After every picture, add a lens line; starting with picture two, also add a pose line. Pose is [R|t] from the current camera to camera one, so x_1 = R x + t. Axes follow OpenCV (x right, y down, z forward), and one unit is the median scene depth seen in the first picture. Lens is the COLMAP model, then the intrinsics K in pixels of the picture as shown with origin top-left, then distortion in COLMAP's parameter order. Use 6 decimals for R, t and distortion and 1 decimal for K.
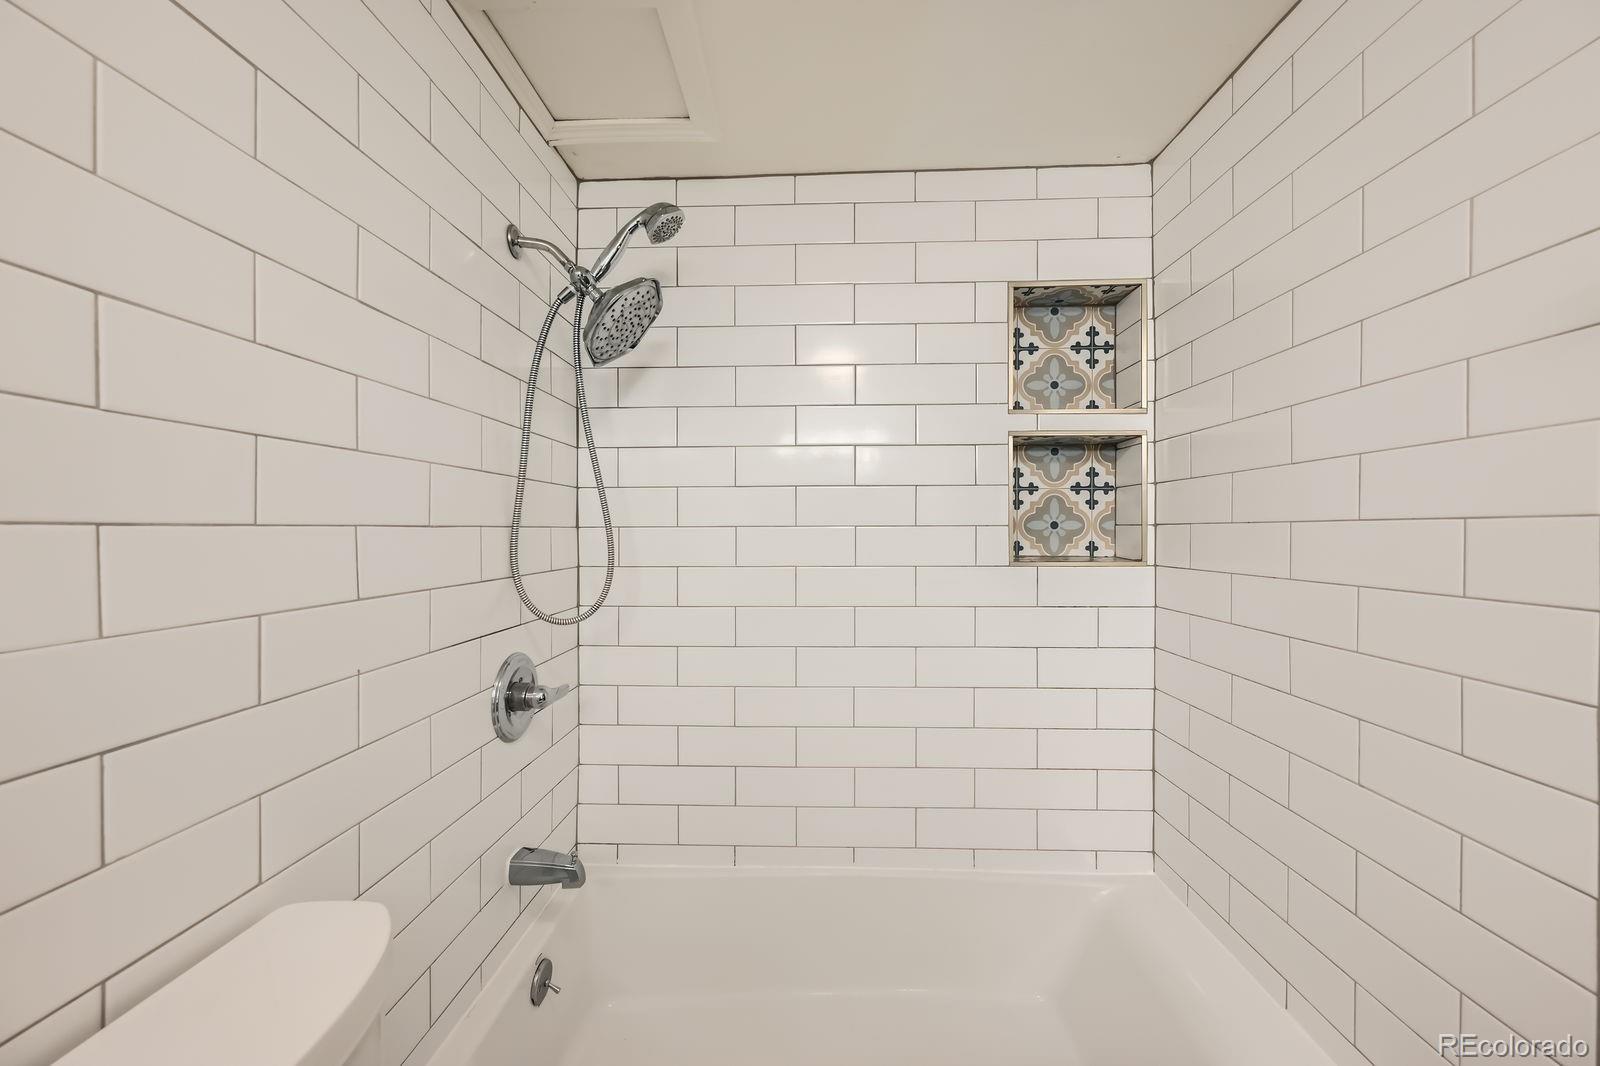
lens RADIAL K [[638.1, 0, 791.5], [0, 638.1, 537.2], [0, 0, 1]] dist [0.000678, -0.000667]
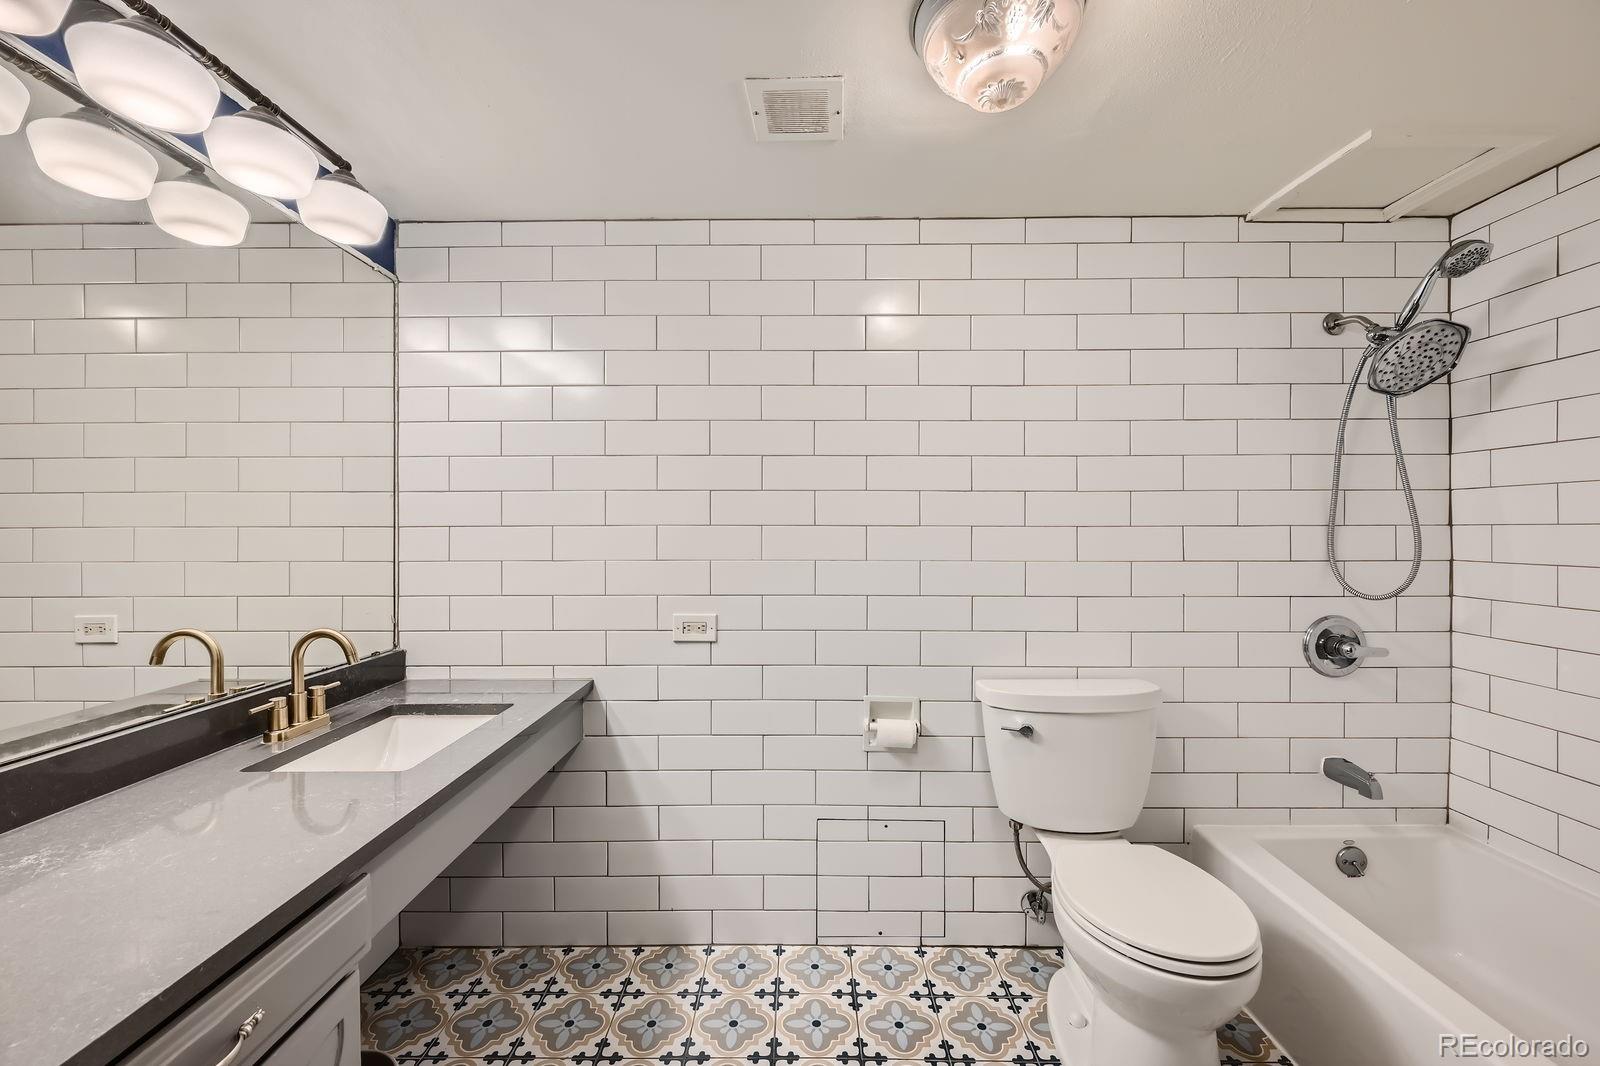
lens RADIAL K [[638.1, 0, 802.5], [0, 638.1, 525.4], [0, 0, 1]] dist [0.000678, -0.000667]
pose [[0.032652, 0.008849, -0.999428, 0.754947], [-0.004185, 0.999953, 0.008717, -0.019714], [0.999458, 0.003898, 0.032688, -0.174694]]
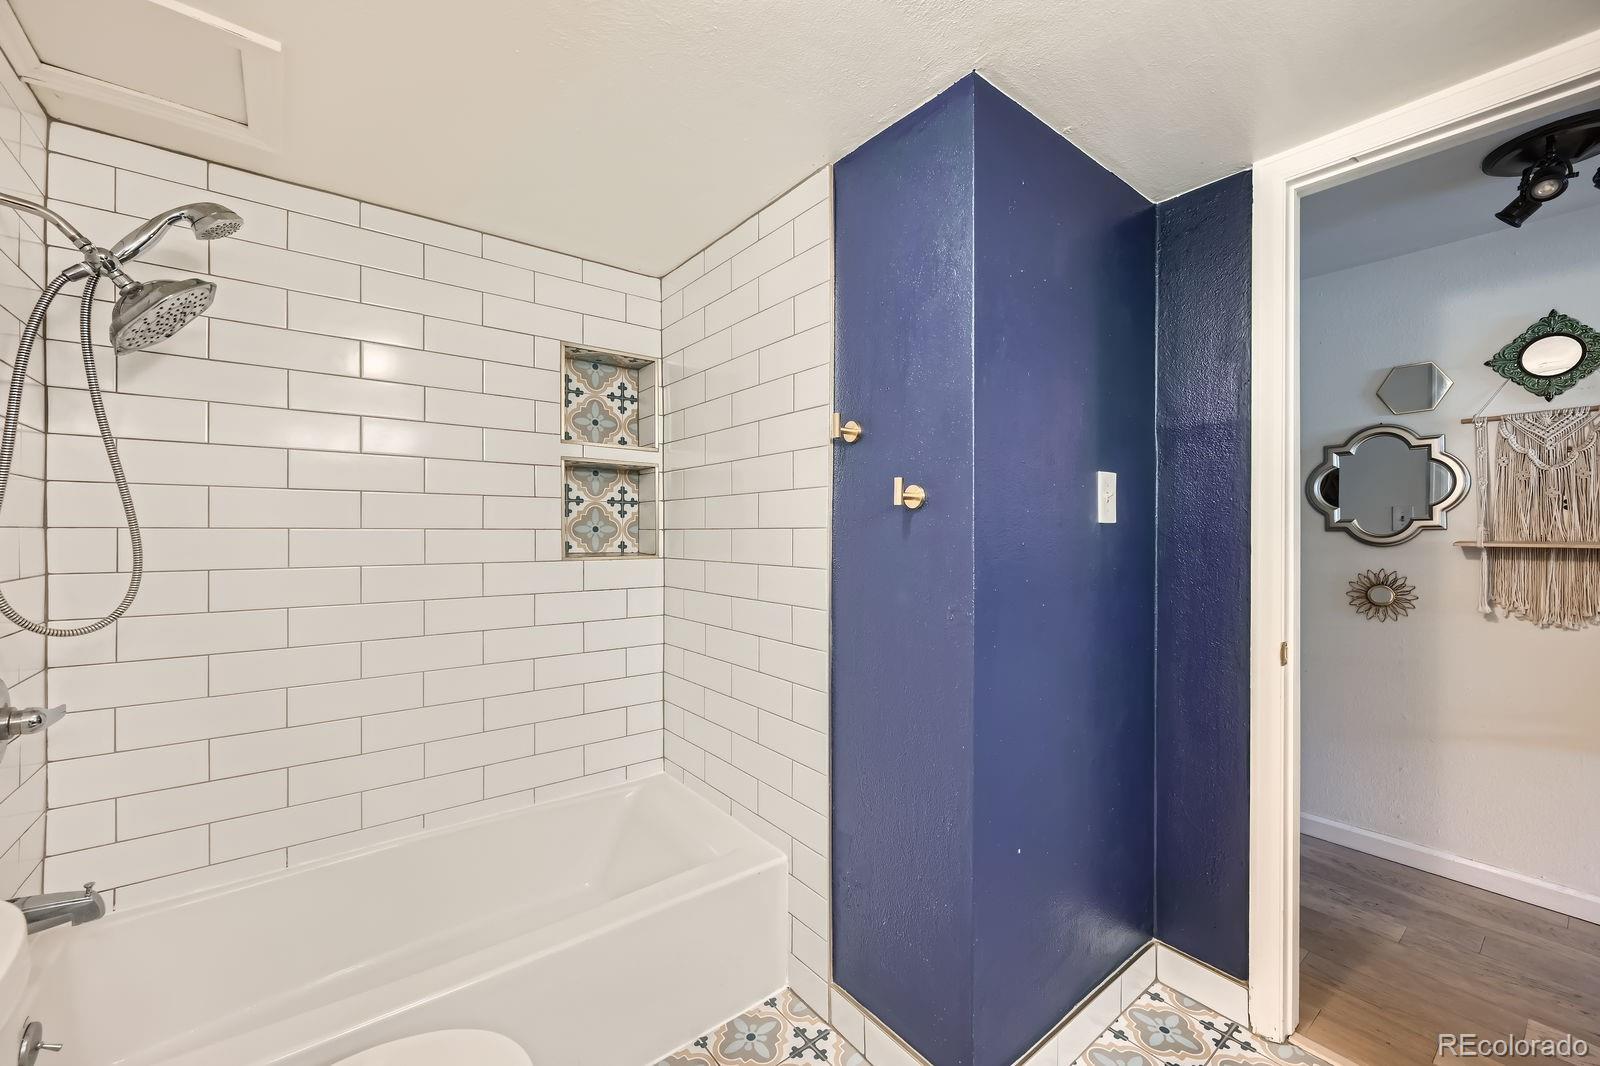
lens RADIAL K [[638.1, 0, 810.4], [0, 638.1, 538.4], [0, 0, 1]] dist [0.000678, -0.000667]
pose [[0.748593, -0.002361, 0.663026, -0.139536], [0.003056, 0.999995, 0.000110, 0.001673], [-0.663023, 0.001943, 0.748596, -0.301067]]
